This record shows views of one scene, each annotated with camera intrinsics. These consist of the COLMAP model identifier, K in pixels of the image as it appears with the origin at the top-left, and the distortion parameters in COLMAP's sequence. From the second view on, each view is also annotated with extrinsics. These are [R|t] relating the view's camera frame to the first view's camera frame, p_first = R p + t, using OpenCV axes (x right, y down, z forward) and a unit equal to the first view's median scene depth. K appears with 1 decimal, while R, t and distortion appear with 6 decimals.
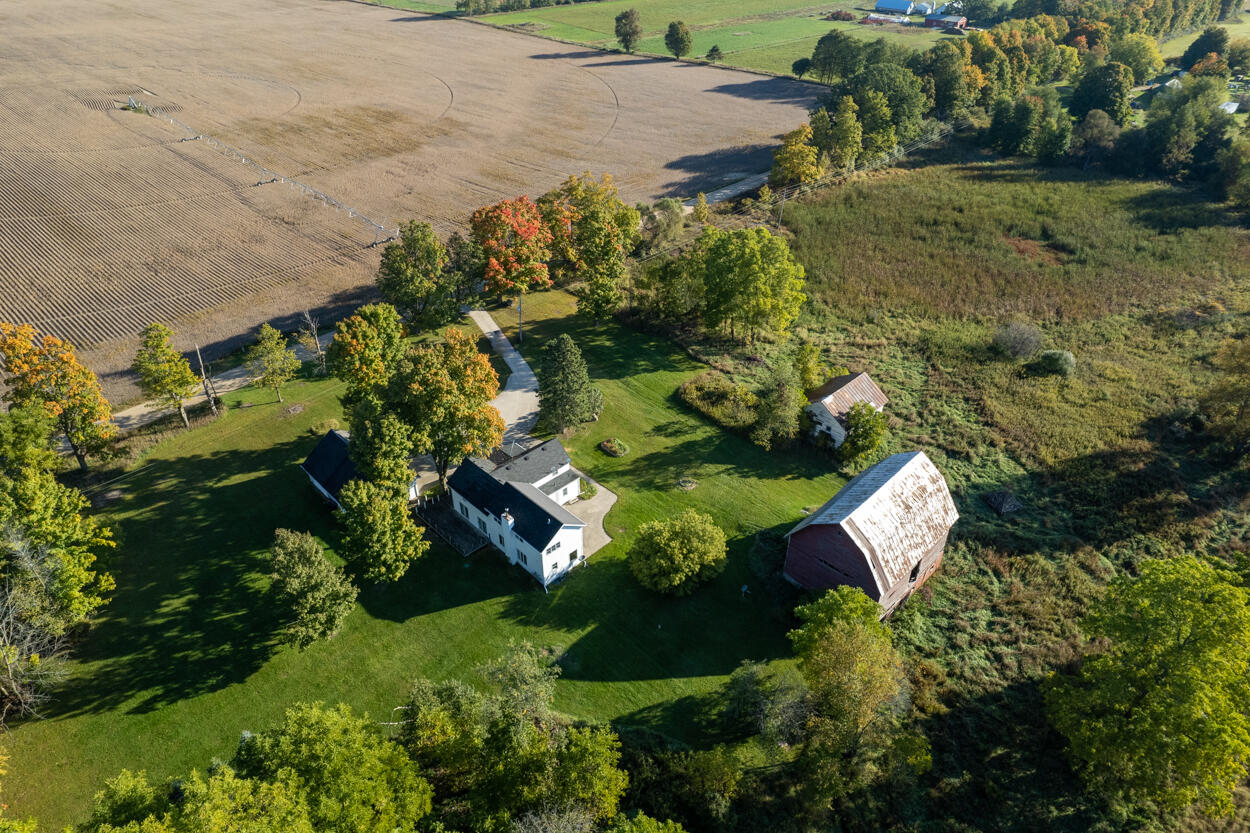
lens RADIAL K [[804.5, 0, 619.3], [0, 804.5, 411.2], [0, 0, 1]] dist [-0.066536, 0.053799]
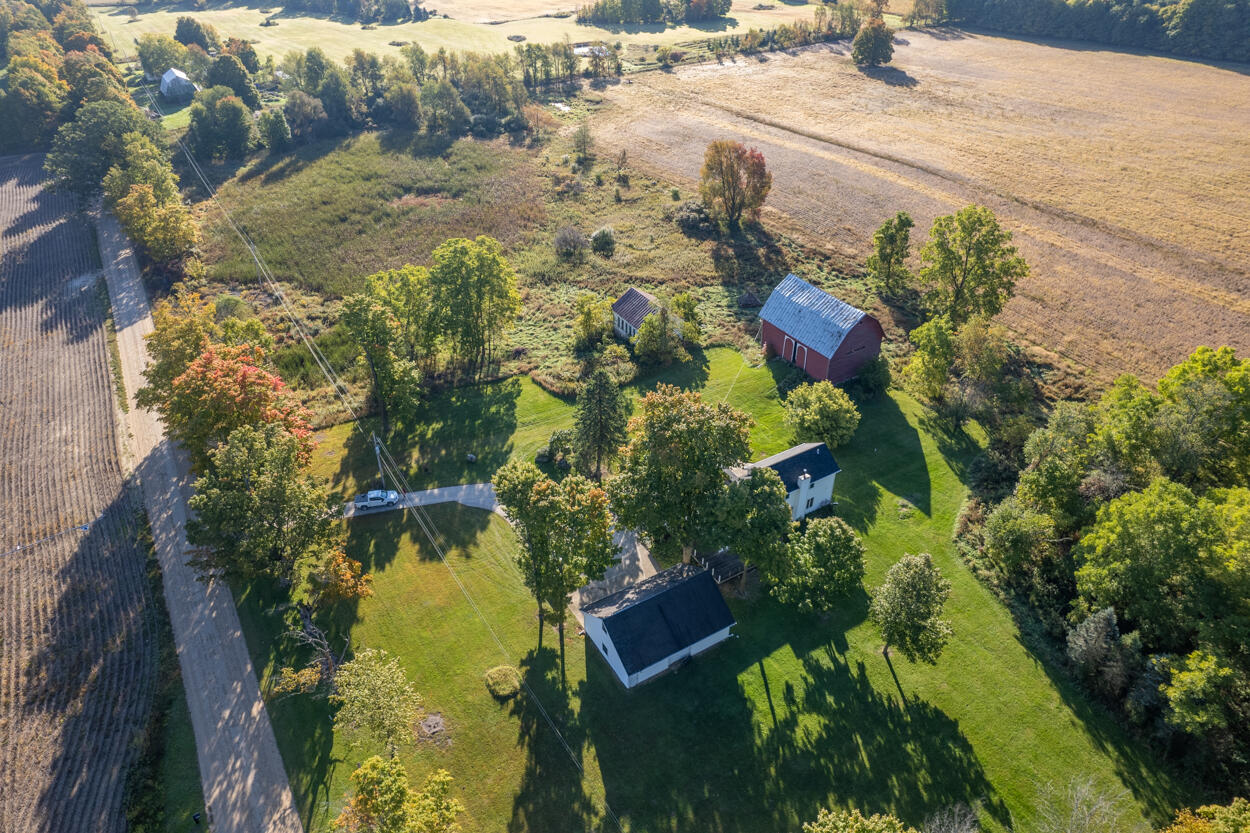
lens RADIAL K [[804.5, 0, 619.3], [0, 804.5, 411.2], [0, 0, 1]] dist [-0.066536, 0.053799]
pose [[0.223870, -0.549361, 0.805037, -0.692584], [0.548717, 0.753696, 0.361734, -0.316955], [-0.805476, 0.360756, 0.470174, 0.449332]]
